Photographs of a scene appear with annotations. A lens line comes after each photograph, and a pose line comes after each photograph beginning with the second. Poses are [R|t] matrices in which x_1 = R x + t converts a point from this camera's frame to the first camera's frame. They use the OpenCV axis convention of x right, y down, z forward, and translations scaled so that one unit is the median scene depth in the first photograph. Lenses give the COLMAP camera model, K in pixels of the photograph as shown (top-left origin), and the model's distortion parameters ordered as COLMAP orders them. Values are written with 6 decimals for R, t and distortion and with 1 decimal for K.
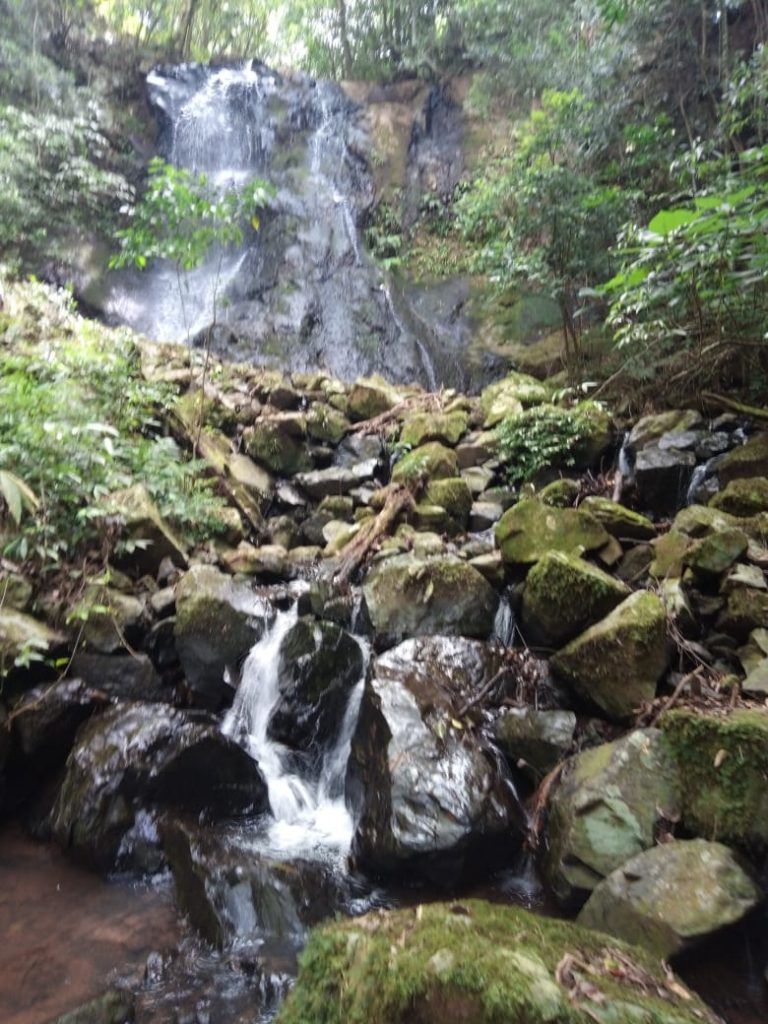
lens RADIAL K [[754.8, 0, 384.0], [0, 754.8, 512.0], [0, 0, 1]] dist [0.037593, -0.000355]
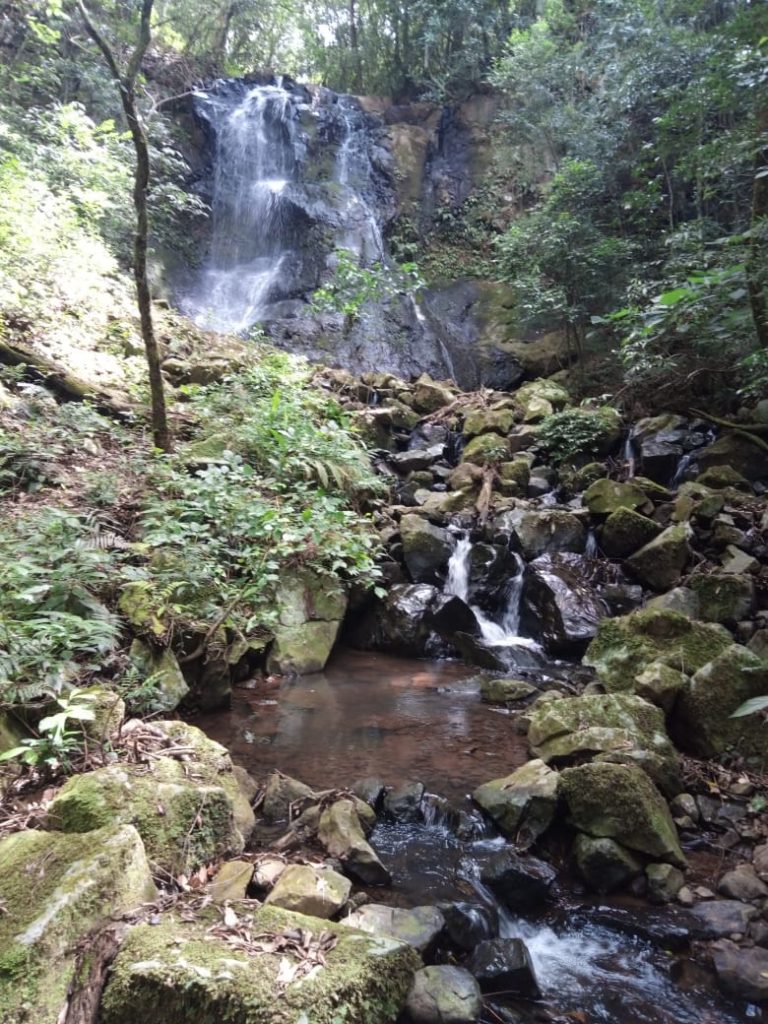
lens RADIAL K [[754.8, 0, 384.0], [0, 754.8, 512.0], [0, 0, 1]] dist [0.037593, -0.000355]
pose [[0.997949, 0.008903, 0.063386, -0.184583], [-0.011542, 0.999077, 0.041387, -0.001831], [-0.062959, -0.042034, 0.997131, -0.316572]]
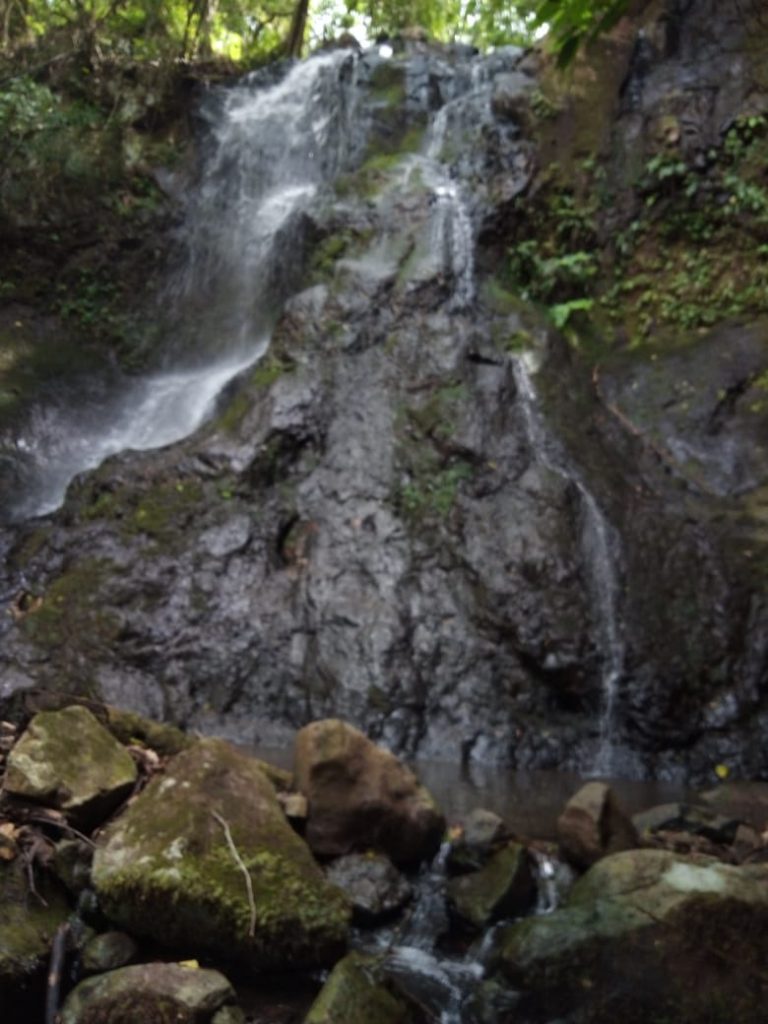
lens RADIAL K [[773.3, 0, 384.0], [0, 773.3, 512.0], [0, 0, 1]] dist [0.001068, 0.001844]
pose [[0.912039, -0.008675, -0.410011, 0.177244], [-0.059864, 0.986251, -0.154029, -0.247034], [0.405710, 0.165026, 0.898981, 1.042460]]
